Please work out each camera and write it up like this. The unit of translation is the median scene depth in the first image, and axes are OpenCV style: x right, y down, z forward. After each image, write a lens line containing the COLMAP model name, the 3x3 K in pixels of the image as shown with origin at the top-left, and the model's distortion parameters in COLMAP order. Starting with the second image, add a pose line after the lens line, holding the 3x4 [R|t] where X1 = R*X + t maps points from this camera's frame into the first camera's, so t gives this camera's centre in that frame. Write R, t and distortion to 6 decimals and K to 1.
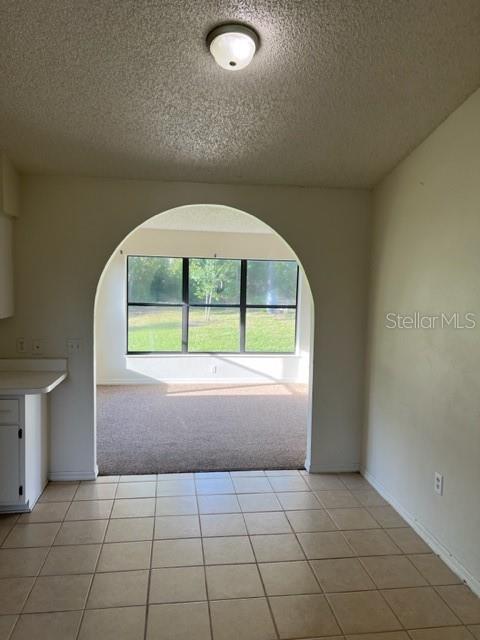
lens RADIAL K [[483.7, 0, 240.0], [0, 483.7, 320.0], [0, 0, 1]] dist [0.003790, 0.005708]
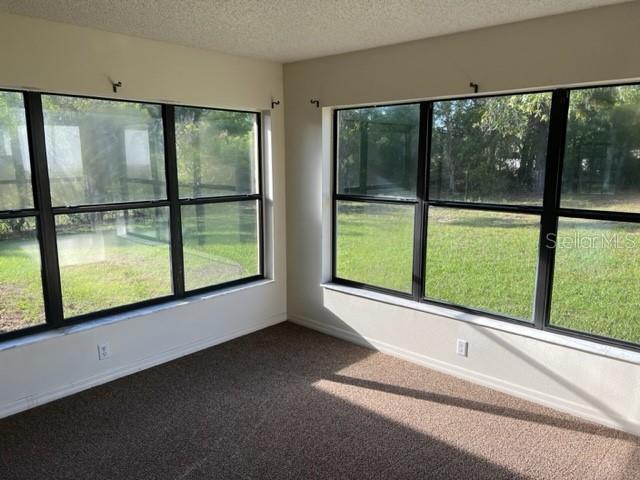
lens RADIAL K [[483.7, 0, 322.6], [0, 483.7, 248.8], [0, 0, 1]] dist [0.003790, 0.005708]
pose [[0.628763, 0.121460, -0.768053, 0.200488], [-0.033480, 0.991038, 0.129315, -0.044523], [0.776876, -0.055594, 0.627194, 0.617680]]
